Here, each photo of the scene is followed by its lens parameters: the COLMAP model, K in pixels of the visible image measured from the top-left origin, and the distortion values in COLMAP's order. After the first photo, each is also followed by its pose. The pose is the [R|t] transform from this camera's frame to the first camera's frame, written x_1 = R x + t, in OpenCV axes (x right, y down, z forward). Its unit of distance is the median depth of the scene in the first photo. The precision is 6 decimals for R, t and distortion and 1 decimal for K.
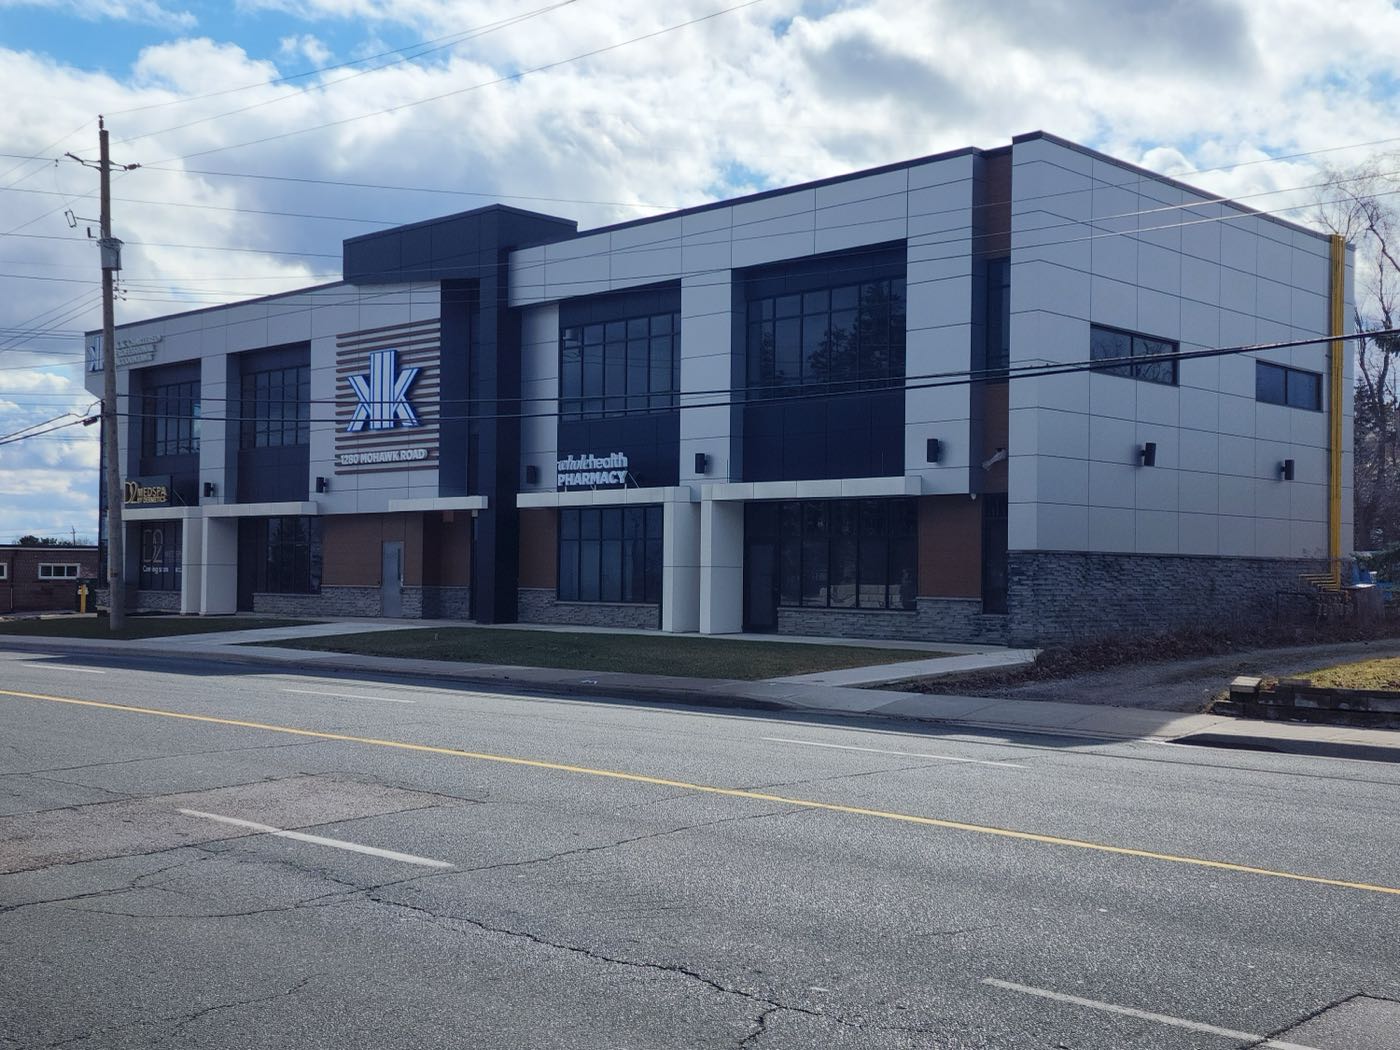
lens RADIAL K [[1597.4, 0, 702.2], [0, 1597.4, 531.0], [0, 0, 1]] dist [0.131820, -0.315416]
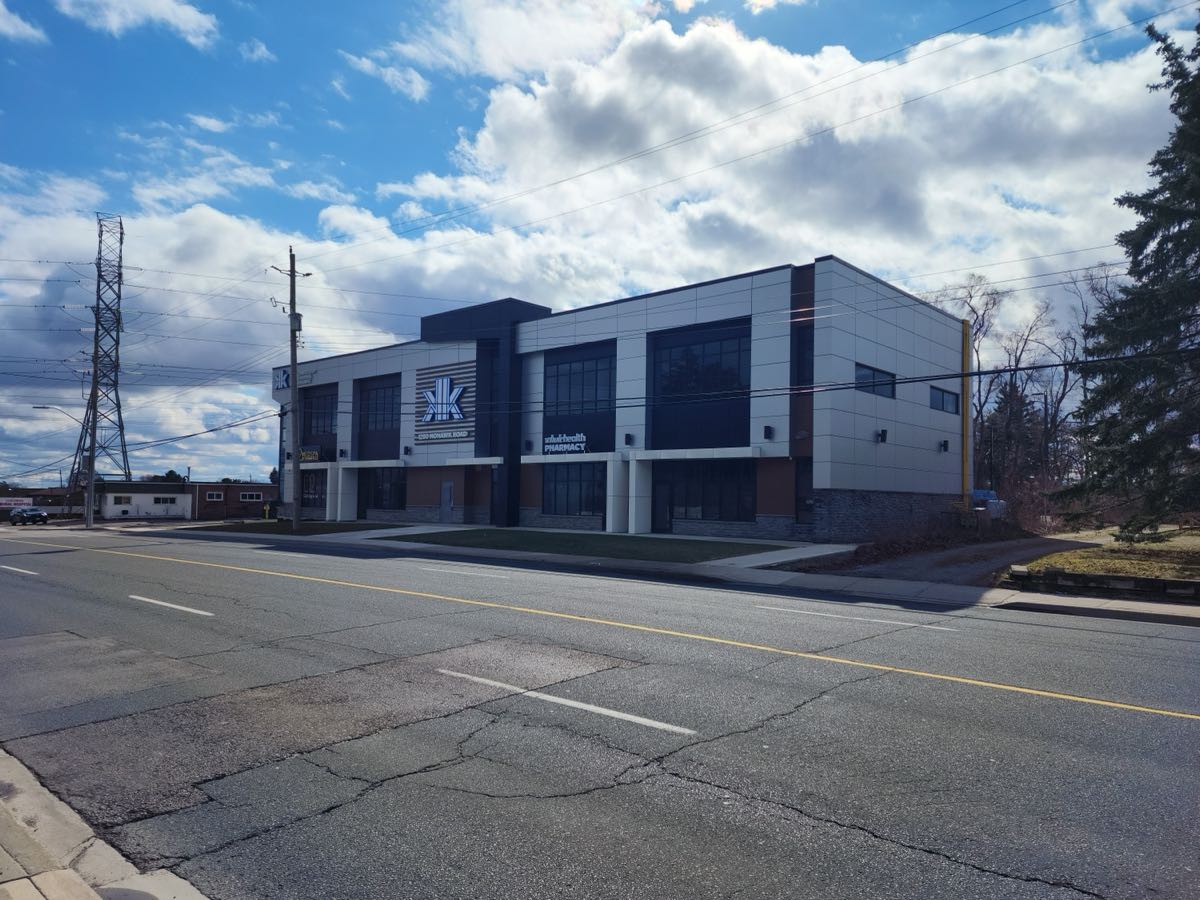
lens RADIAL K [[802.7, 0, 596.1], [0, 802.7, 464.9], [0, 0, 1]] dist [0.084196, -0.090206]
pose [[0.999340, 0.006436, 0.035755, -0.064905], [-0.005873, 0.999857, -0.015831, 0.001109], [-0.035852, 0.015611, 0.999235, 0.087714]]
